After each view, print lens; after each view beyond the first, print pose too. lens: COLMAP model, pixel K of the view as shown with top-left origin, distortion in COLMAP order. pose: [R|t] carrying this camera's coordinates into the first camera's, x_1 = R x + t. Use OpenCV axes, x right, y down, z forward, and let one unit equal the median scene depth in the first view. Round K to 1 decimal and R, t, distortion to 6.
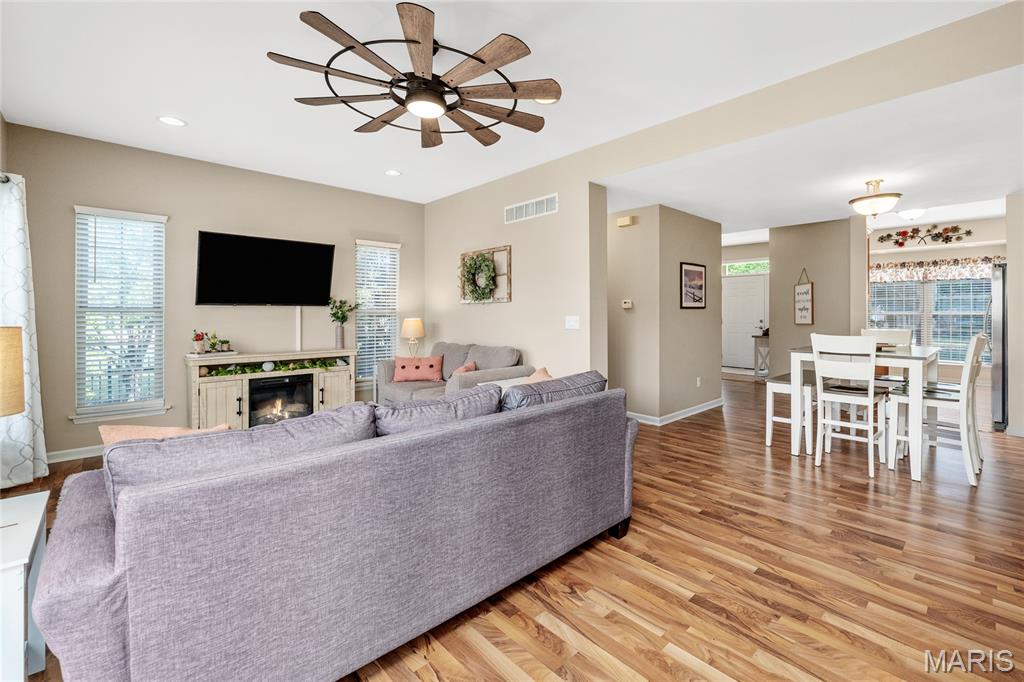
lens RADIAL K [[444.0, 0, 544.9], [0, 444.0, 324.4], [0, 0, 1]] dist [0.005220, 0.000298]
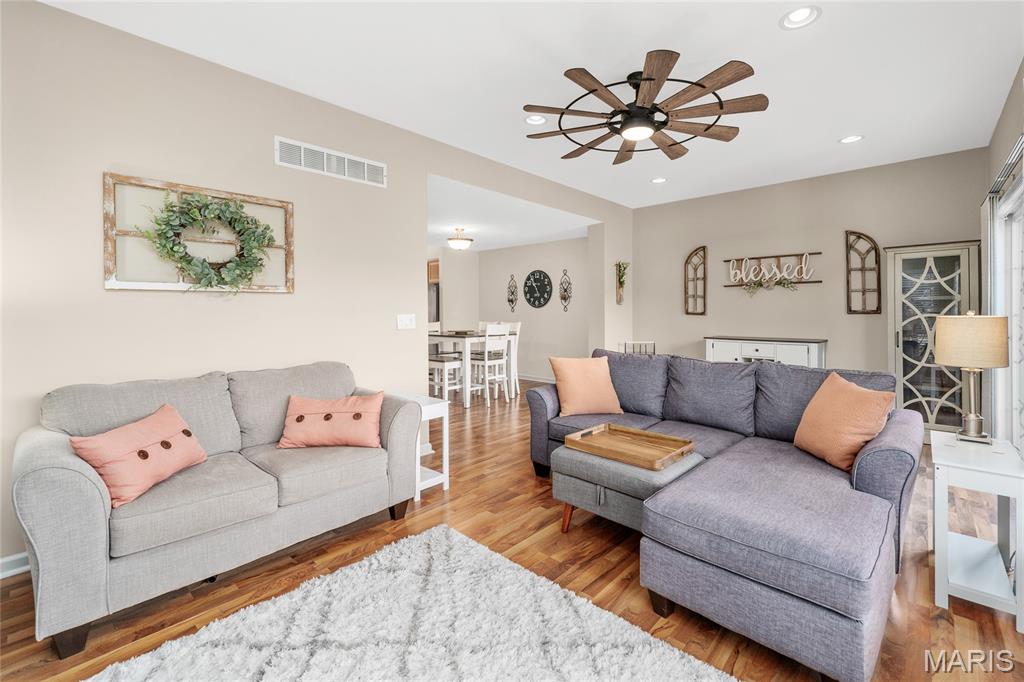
lens RADIAL K [[444.0, 0, 539.6], [0, 444.0, 309.3], [0, 0, 1]] dist [0.005220, 0.000298]
pose [[-0.070000, 0.002141, 0.997545, -0.713005], [0.032227, 0.999481, 0.000116, -0.017762], [-0.997026, 0.032156, -0.070033, 0.692144]]
